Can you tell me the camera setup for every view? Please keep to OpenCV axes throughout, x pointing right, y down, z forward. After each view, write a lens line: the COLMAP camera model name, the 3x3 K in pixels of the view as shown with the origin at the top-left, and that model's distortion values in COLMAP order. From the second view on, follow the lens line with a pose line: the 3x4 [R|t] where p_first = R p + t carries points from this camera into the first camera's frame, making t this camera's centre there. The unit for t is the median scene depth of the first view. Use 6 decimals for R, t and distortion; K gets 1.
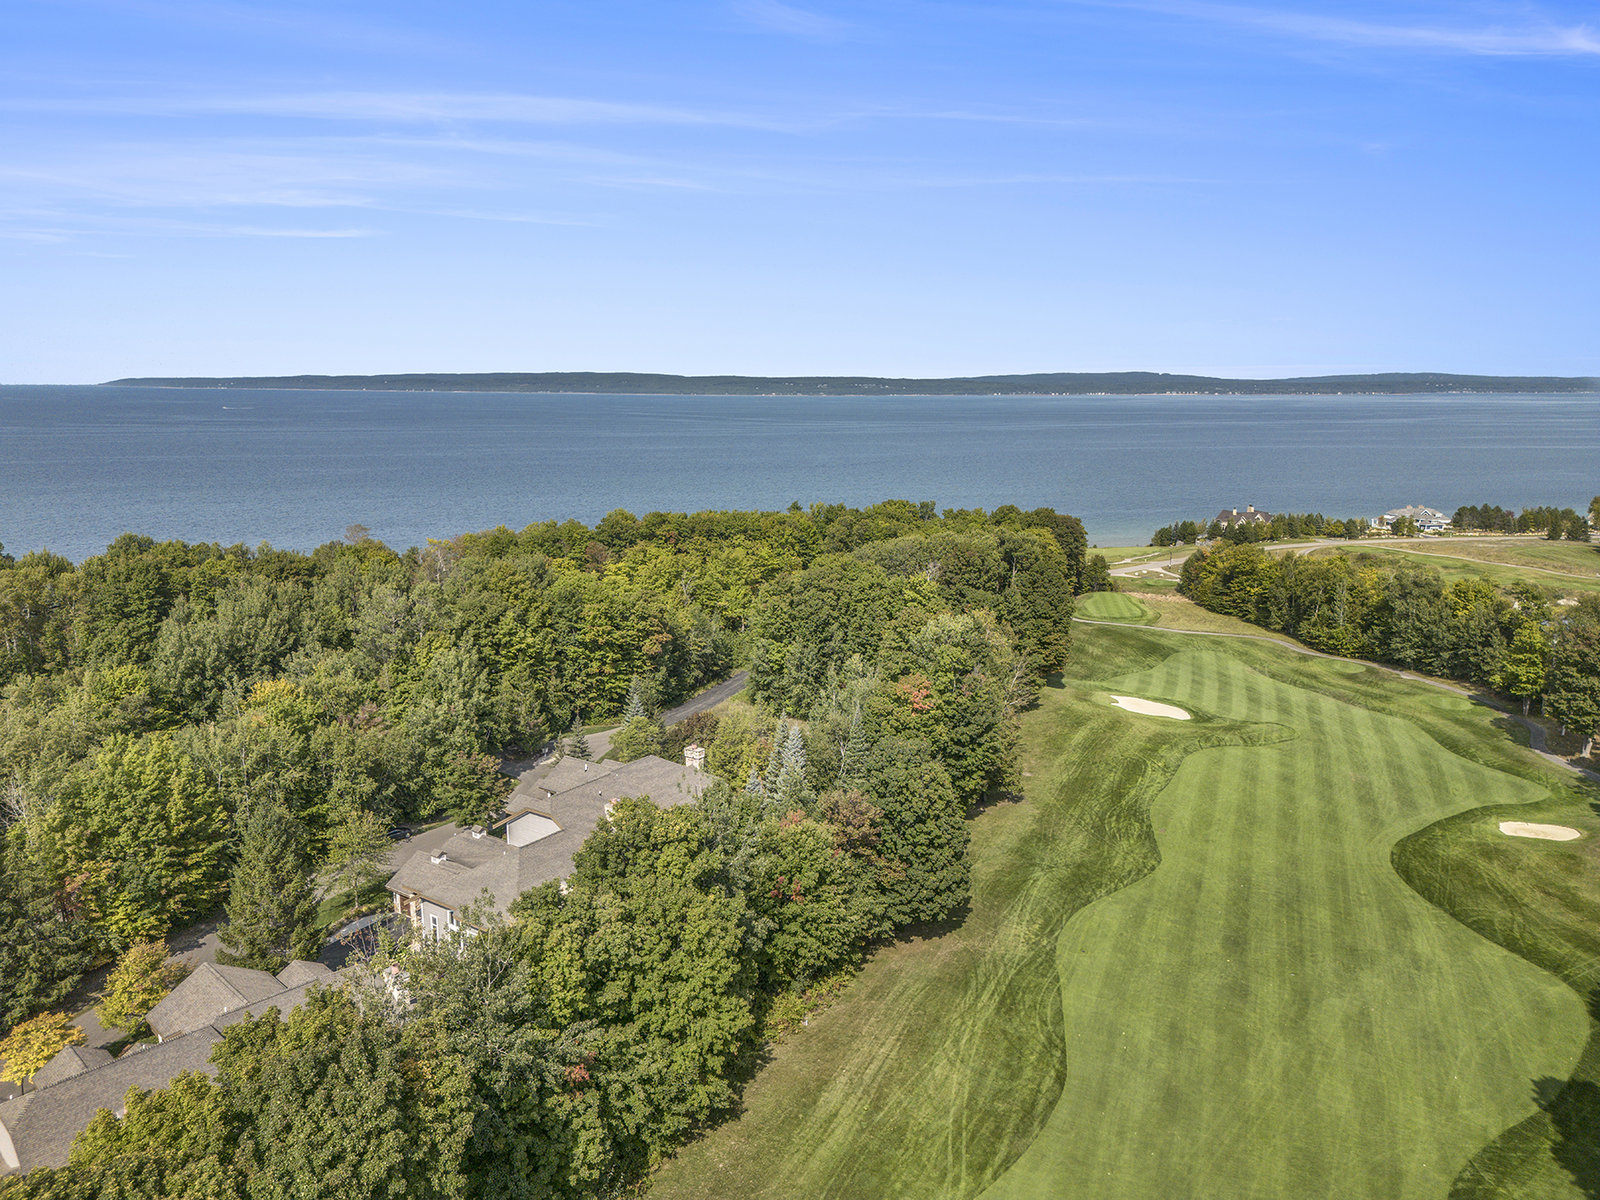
lens RADIAL K [[1145.8, 0, 803.2], [0, 1145.8, 599.8], [0, 0, 1]] dist [0.060682, -0.063075]
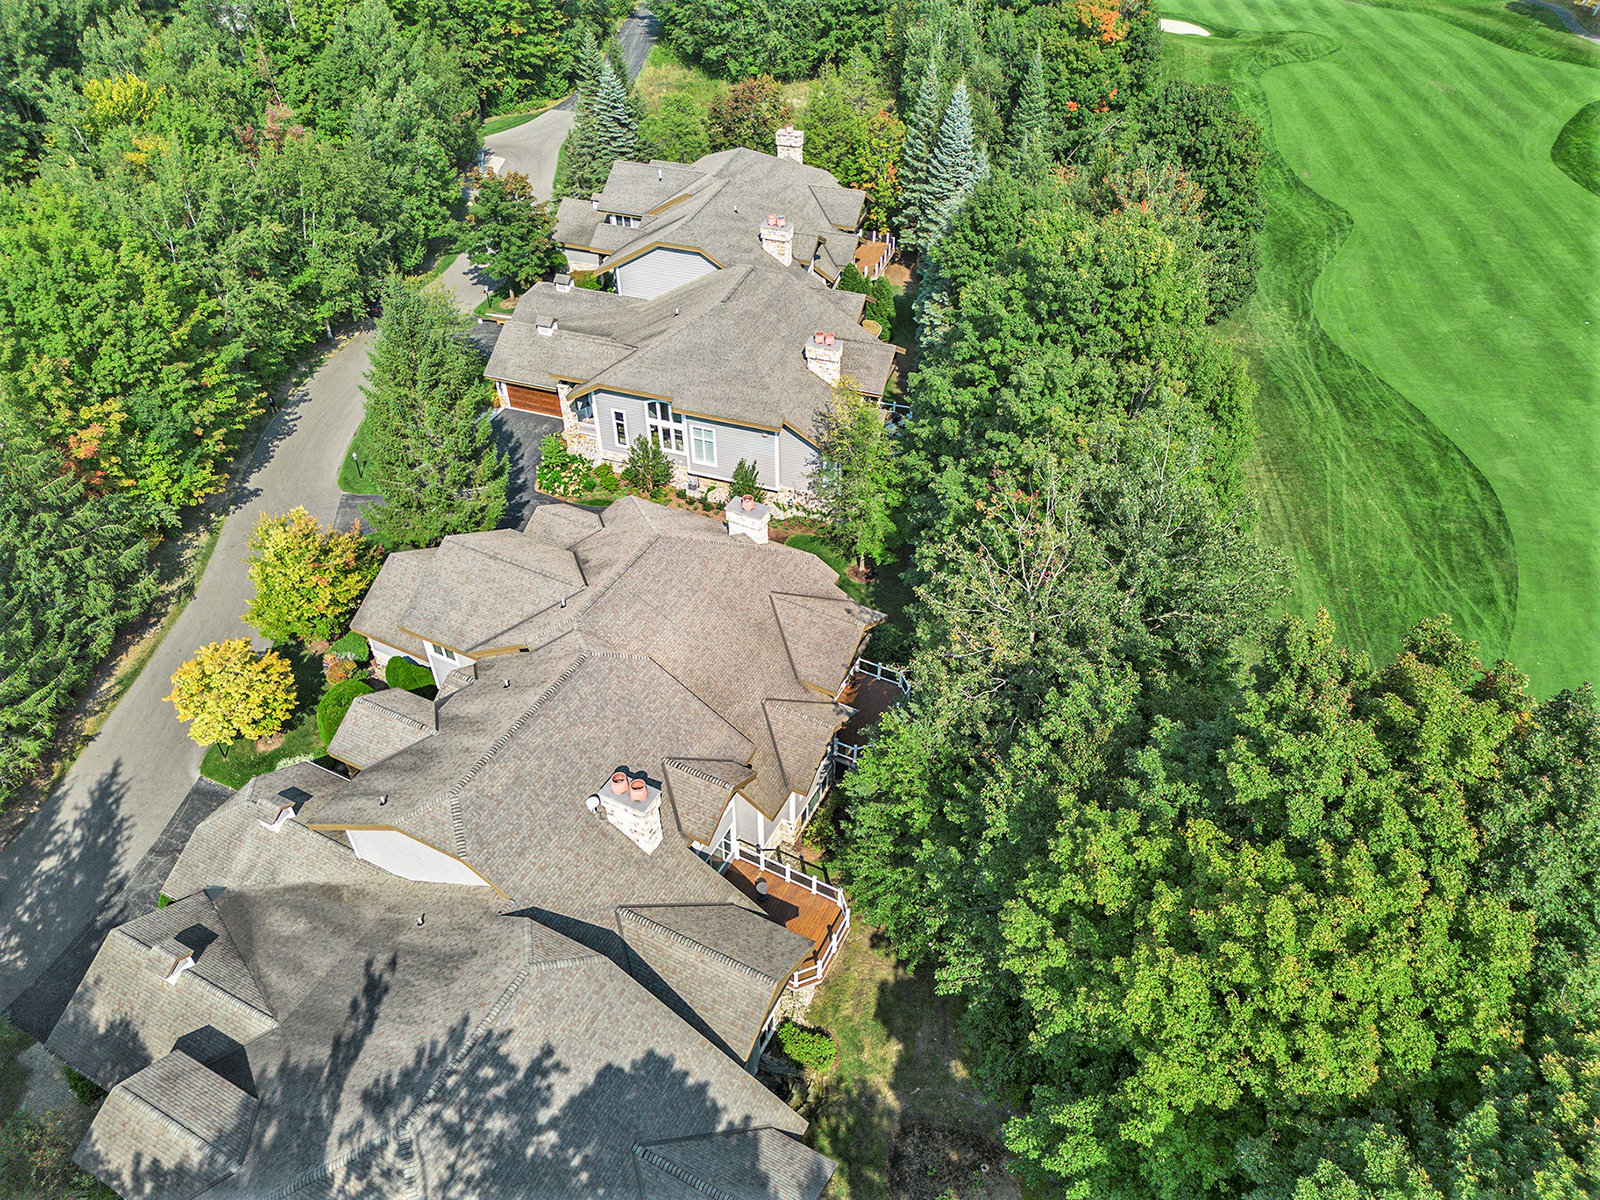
lens RADIAL K [[1145.8, 0, 796.7], [0, 1145.8, 610.2], [0, 0, 1]] dist [0.060682, -0.063075]
pose [[0.959306, -0.188046, 0.210642, -0.351570], [0.054809, 0.855802, 0.514392, 0.013772], [-0.276997, -0.481914, 0.831283, 0.276516]]
